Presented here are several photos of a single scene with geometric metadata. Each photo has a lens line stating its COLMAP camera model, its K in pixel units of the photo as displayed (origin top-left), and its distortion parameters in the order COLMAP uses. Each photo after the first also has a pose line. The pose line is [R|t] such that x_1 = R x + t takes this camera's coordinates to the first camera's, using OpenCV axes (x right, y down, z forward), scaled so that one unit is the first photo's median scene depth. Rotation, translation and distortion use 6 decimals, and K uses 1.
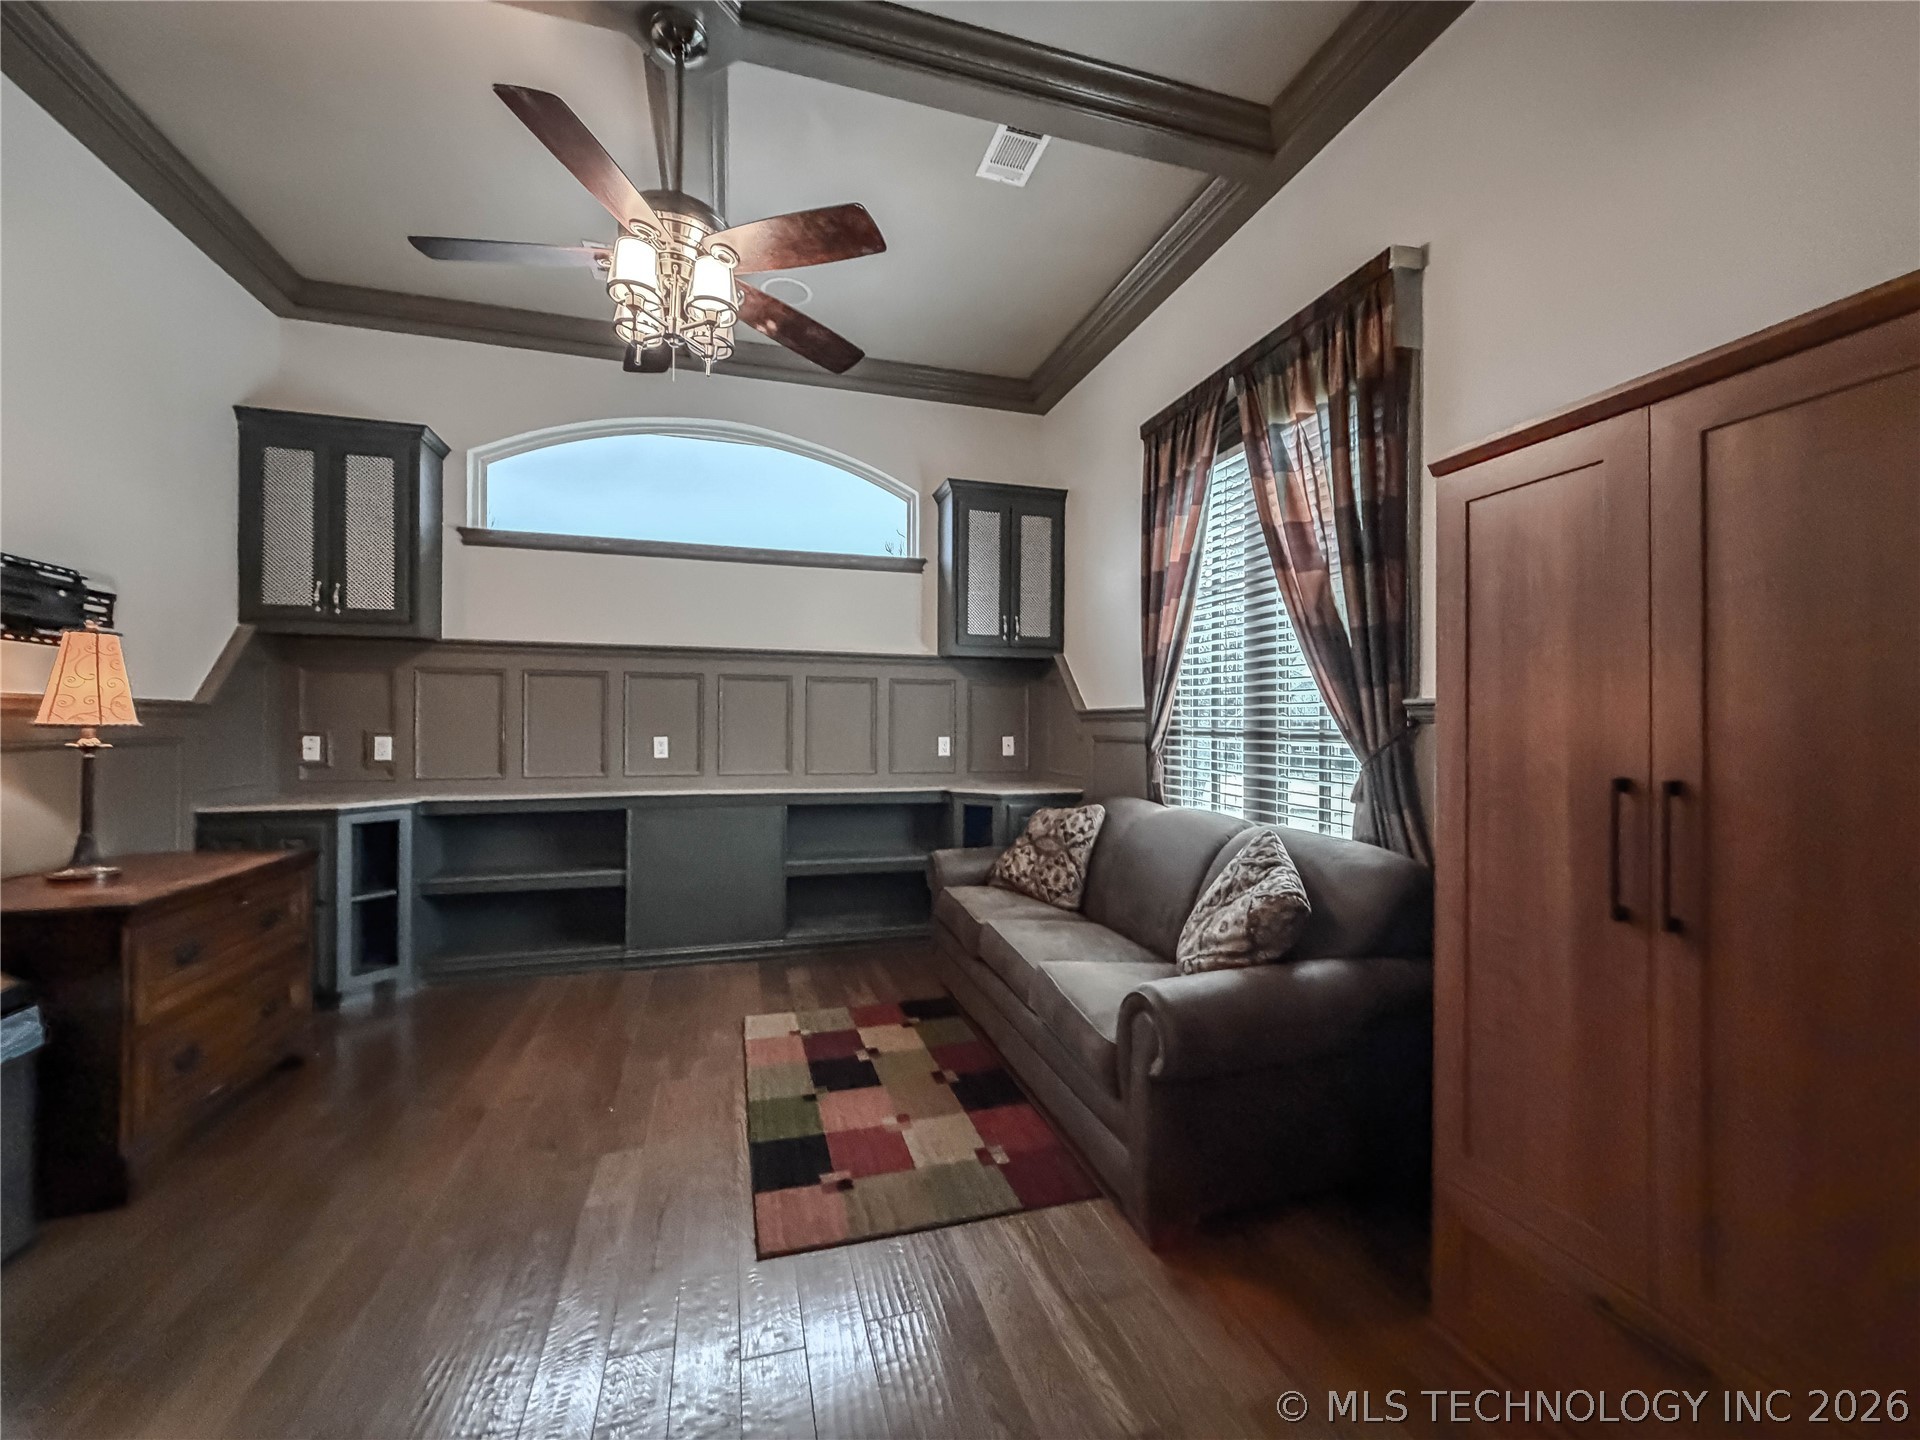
lens RADIAL K [[766.6, 0, 952.4], [0, 766.6, 719.0], [0, 0, 1]] dist [0.001016, -0.000256]
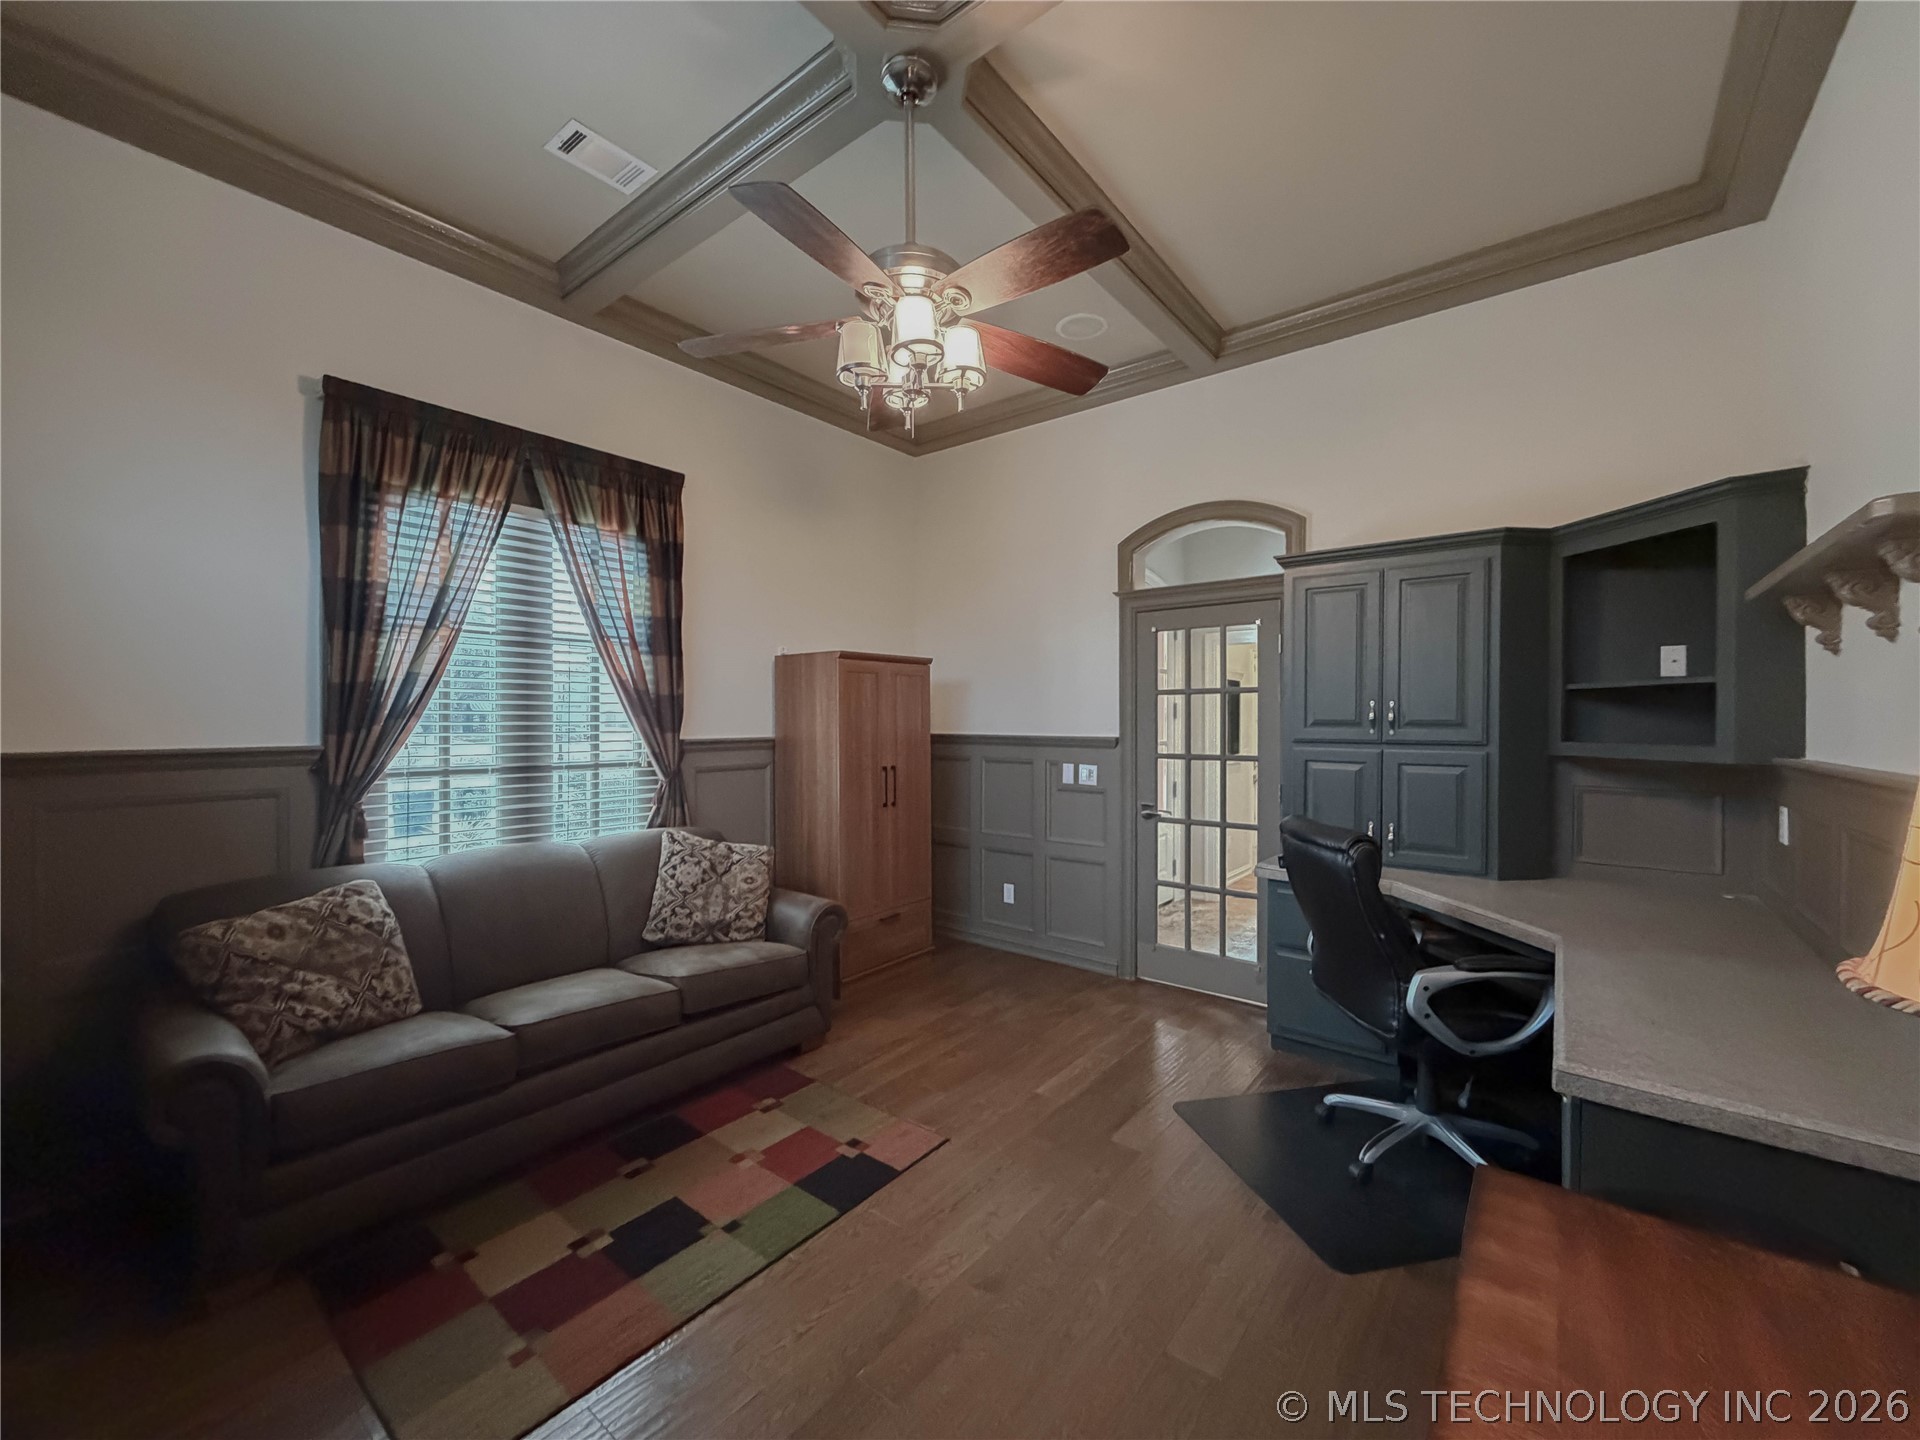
lens RADIAL K [[766.6, 0, 957.4], [0, 766.6, 719.2], [0, 0, 1]] dist [0.001016, -0.000256]
pose [[-0.574828, -0.004432, 0.818262, -0.948083], [0.000053, 0.999985, 0.005454, -0.060928], [-0.818274, 0.003178, -0.574819, 1.199740]]
